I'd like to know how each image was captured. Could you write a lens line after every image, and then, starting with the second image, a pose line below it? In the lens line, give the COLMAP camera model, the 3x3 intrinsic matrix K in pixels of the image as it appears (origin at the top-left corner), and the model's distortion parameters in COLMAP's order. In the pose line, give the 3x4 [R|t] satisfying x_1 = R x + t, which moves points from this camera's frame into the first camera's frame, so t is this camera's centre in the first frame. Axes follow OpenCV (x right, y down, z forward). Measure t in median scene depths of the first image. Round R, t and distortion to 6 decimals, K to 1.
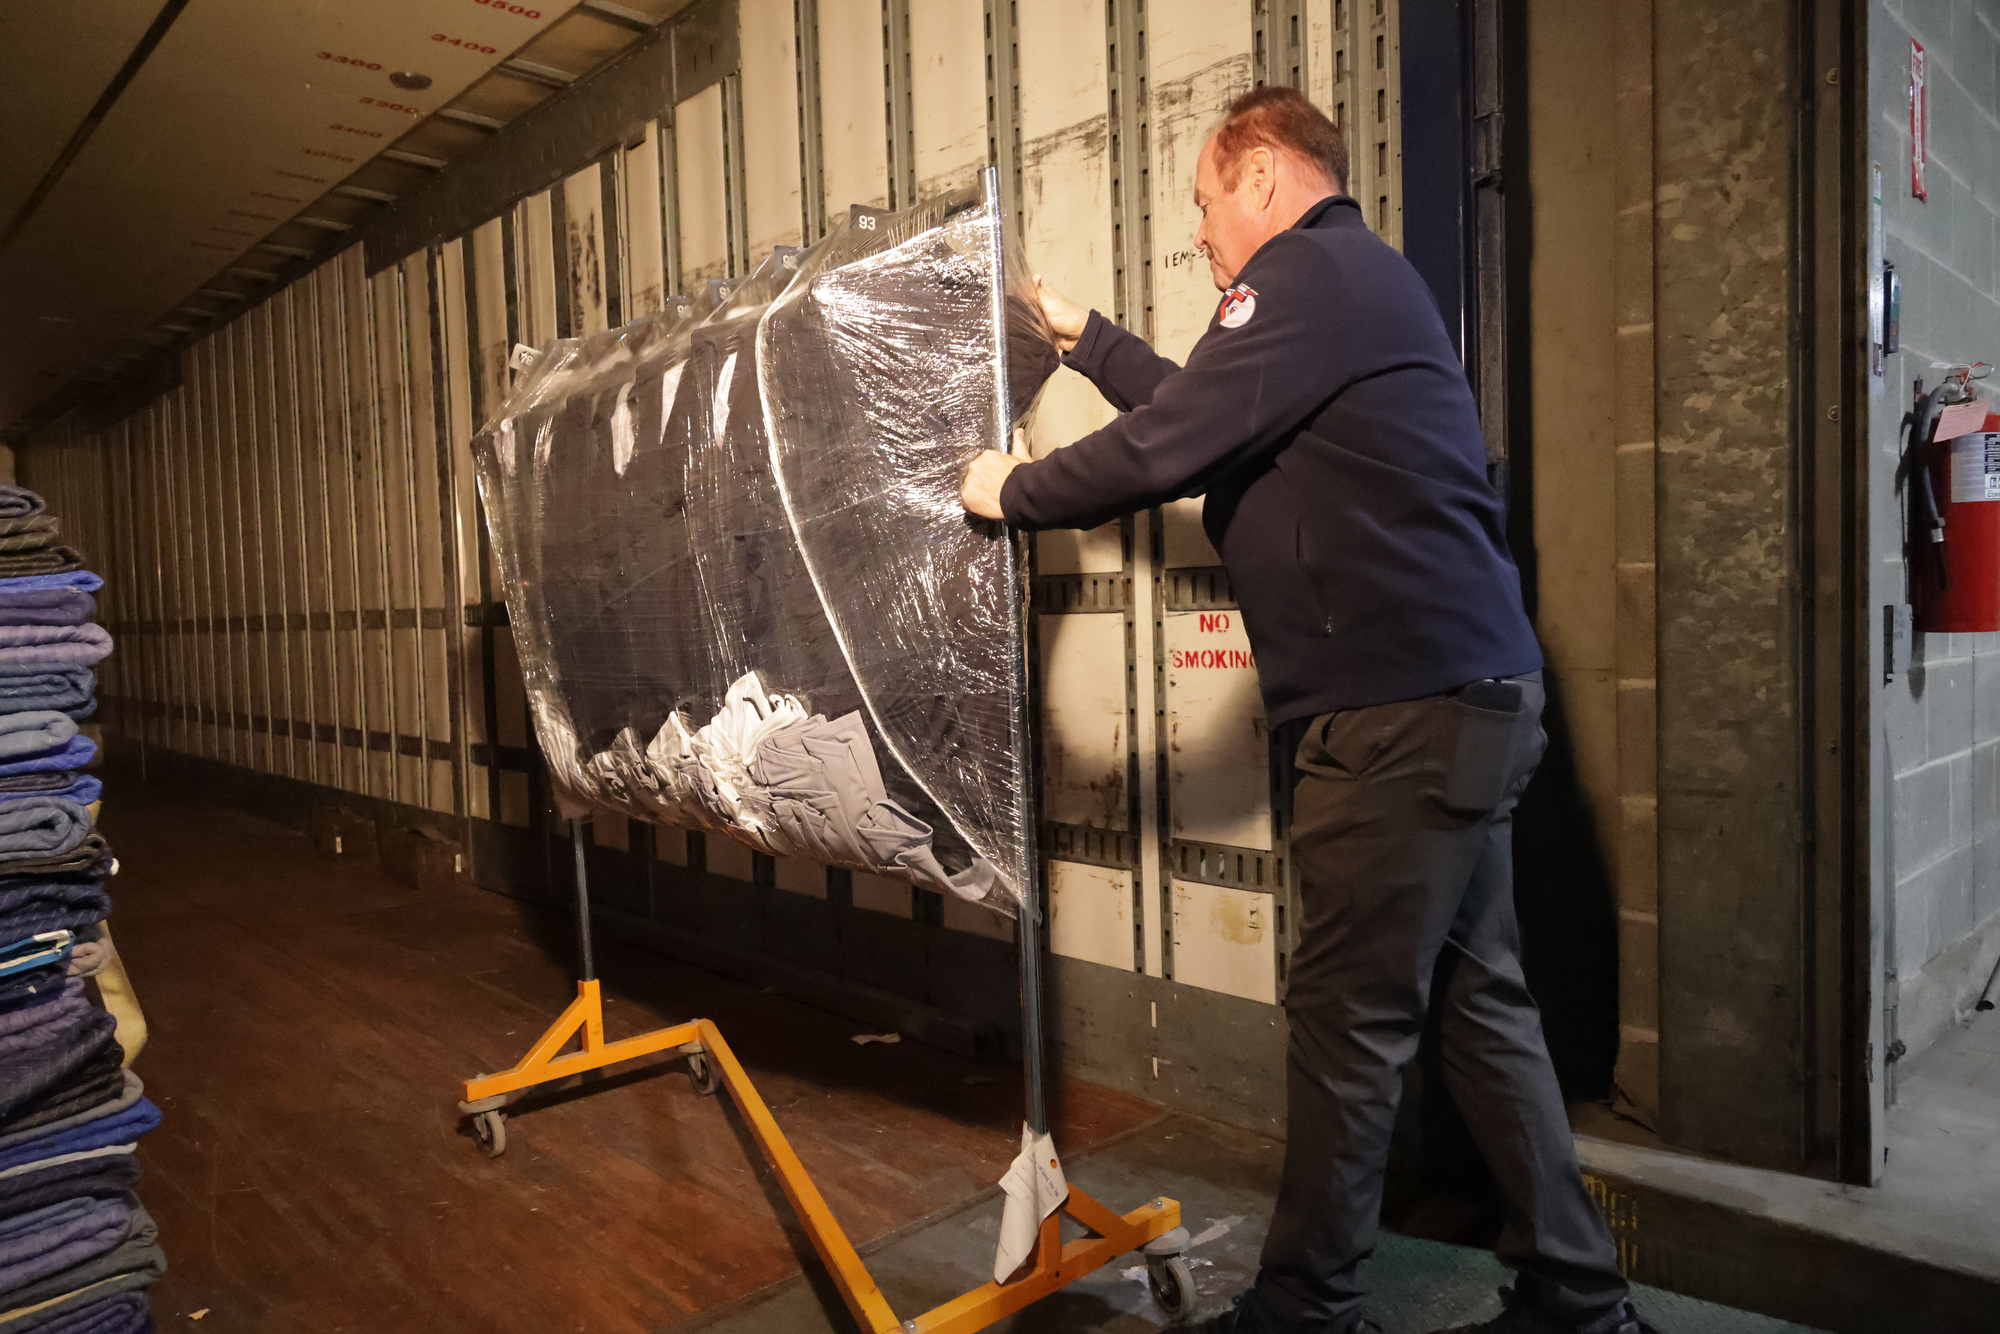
lens RADIAL K [[1371.4, 0, 997.1], [0, 1371.4, 664.5], [0, 0, 1]] dist [0.009582, -0.000821]
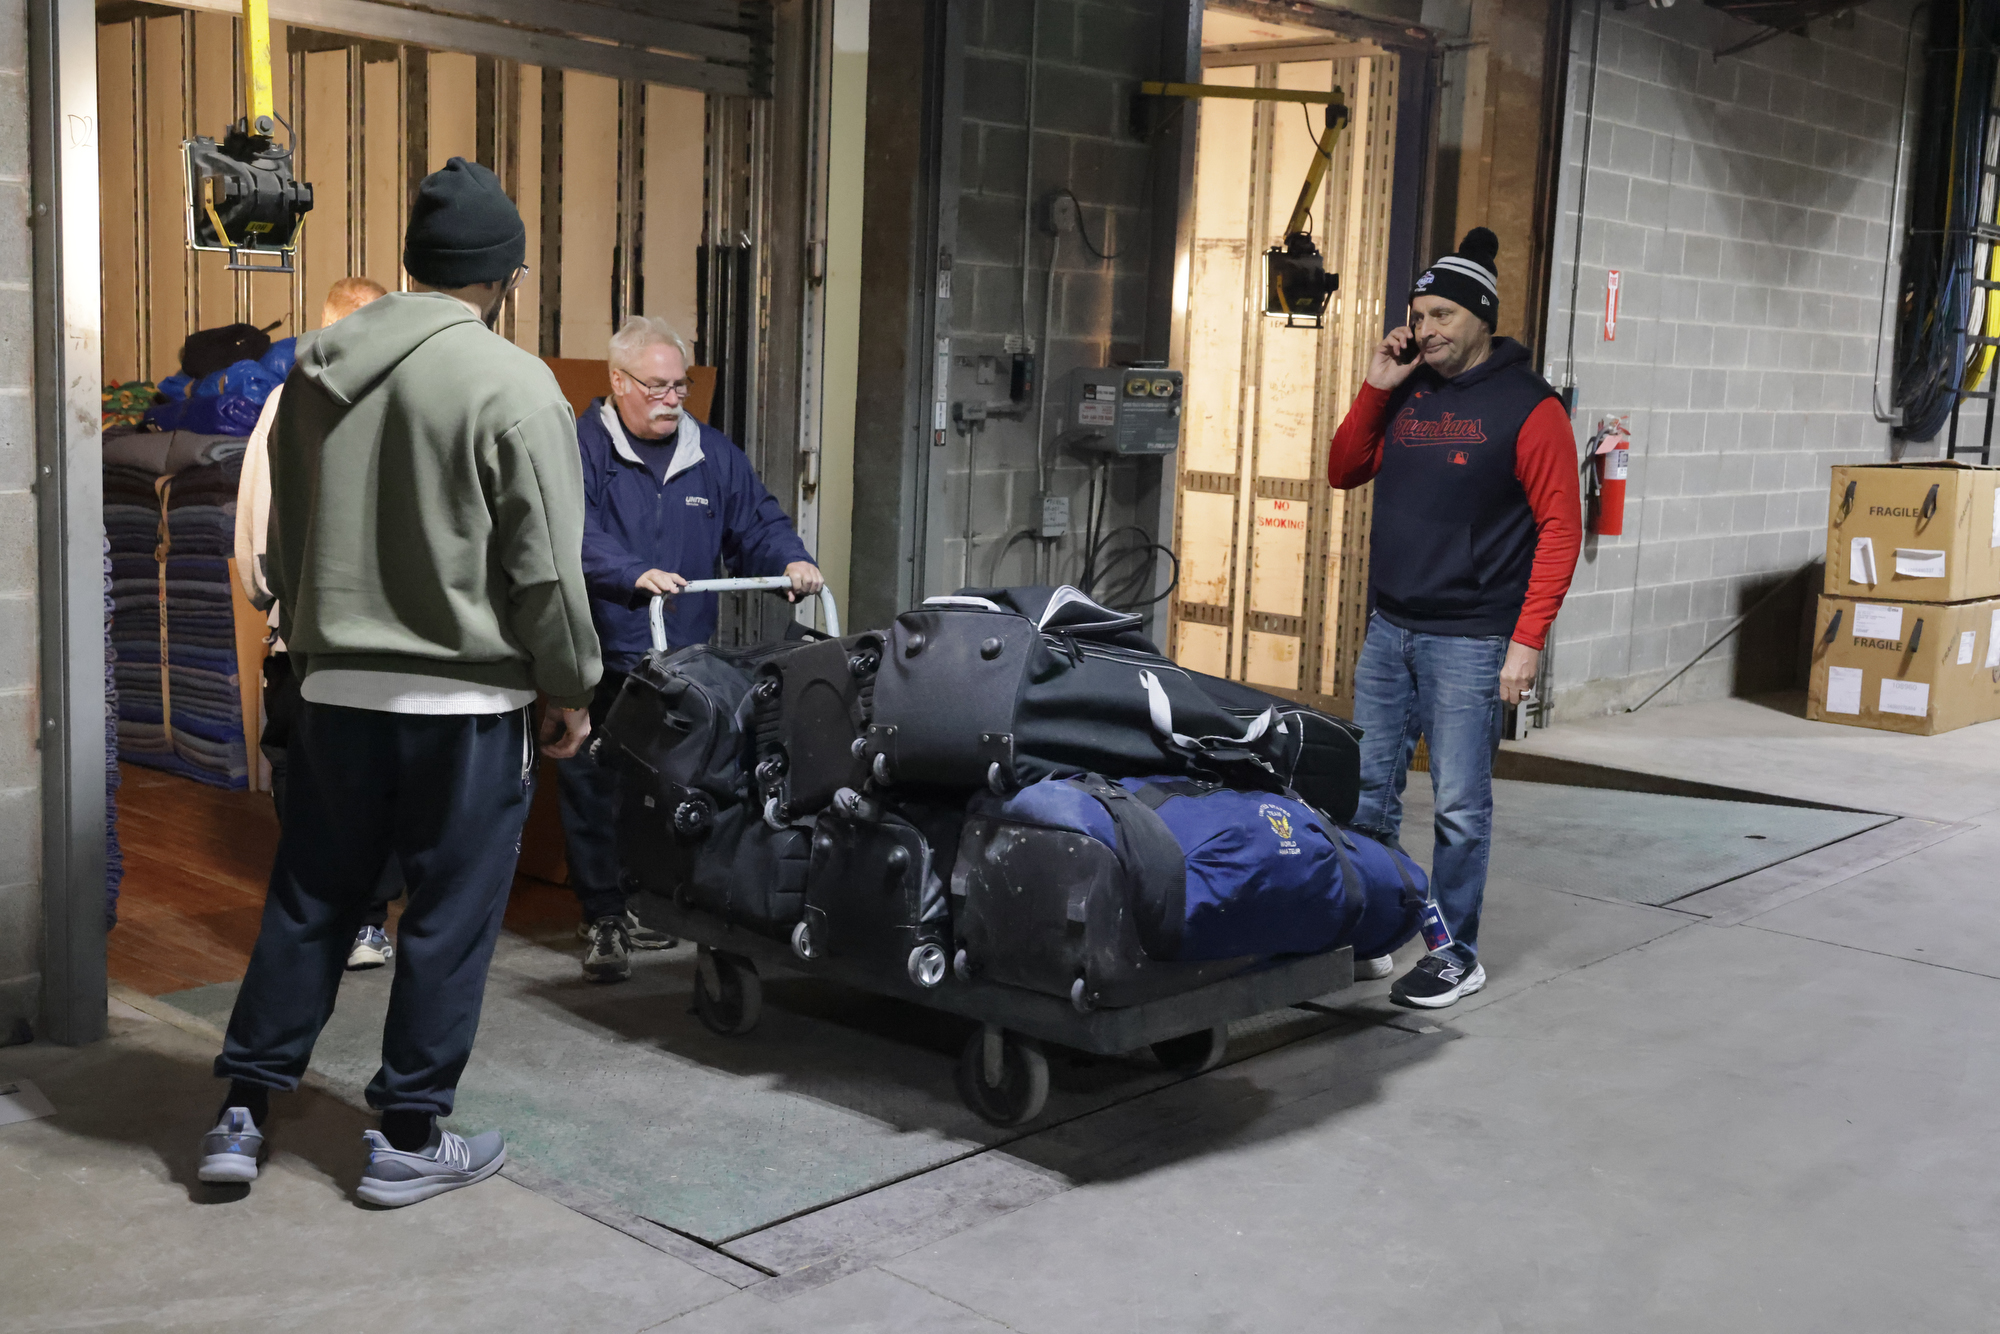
lens RADIAL K [[2205.8, 0, 986.2], [0, 2205.8, 660.3], [0, 0, 1]] dist [0.036313, -0.029598]
pose [[0.994796, 0.055282, 0.085585, -0.535345], [-0.063769, 0.992959, 0.099830, -0.099232], [-0.079464, -0.104769, 0.991317, -2.197189]]
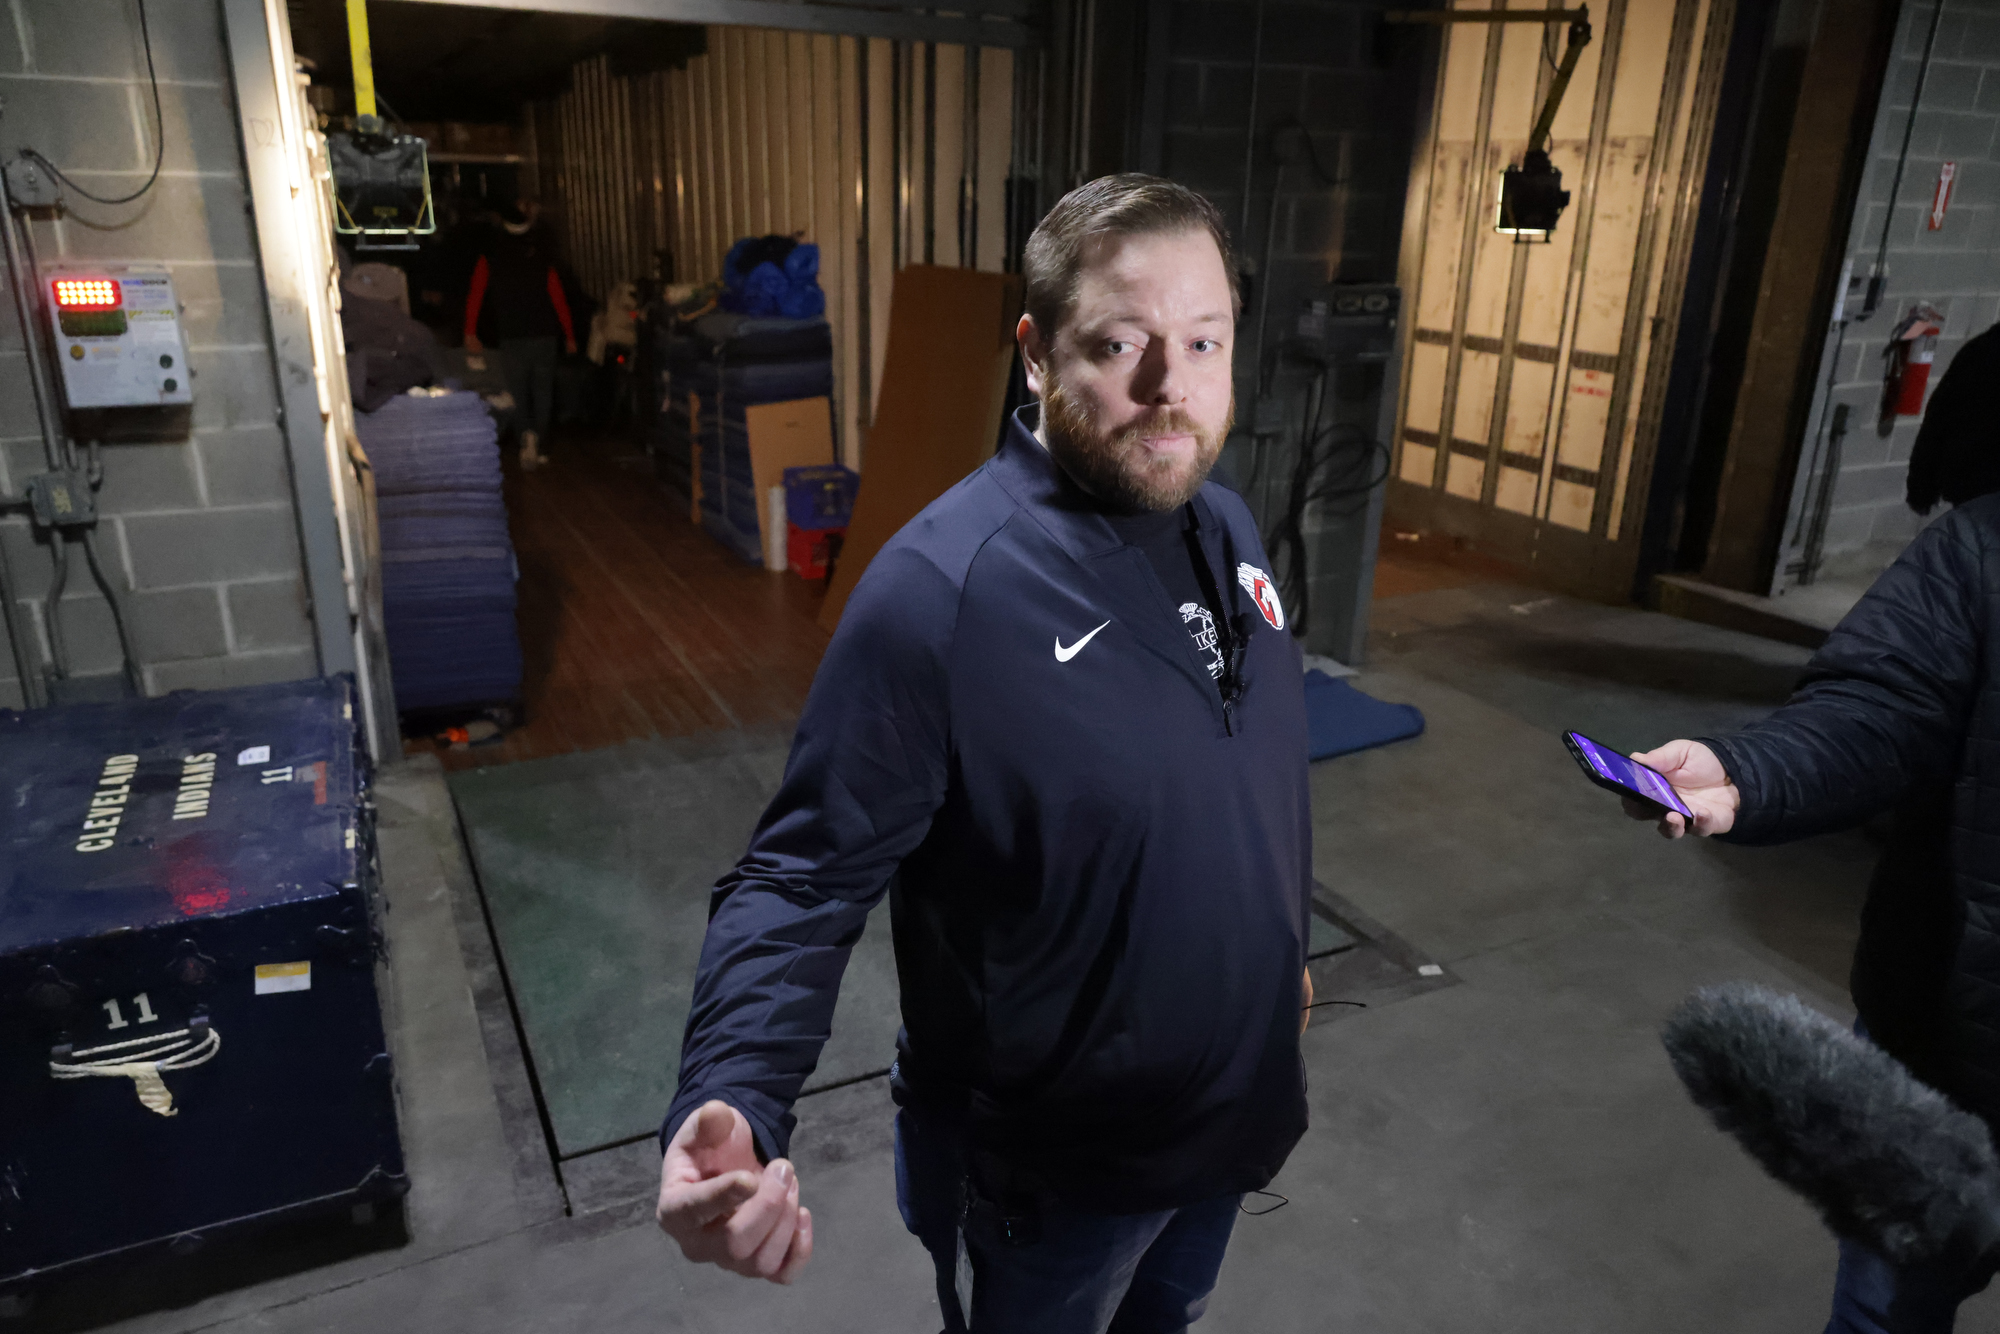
lens RADIAL K [[1371.4, 0, 997.1], [0, 1371.4, 664.5], [0, 0, 1]] dist [0.009582, -0.000821]
pose [[0.952204, 0.144723, -0.269005, -0.112997], [-0.057676, 0.949983, 0.306929, -0.225280], [0.299970, -0.276743, 0.912925, -1.632510]]
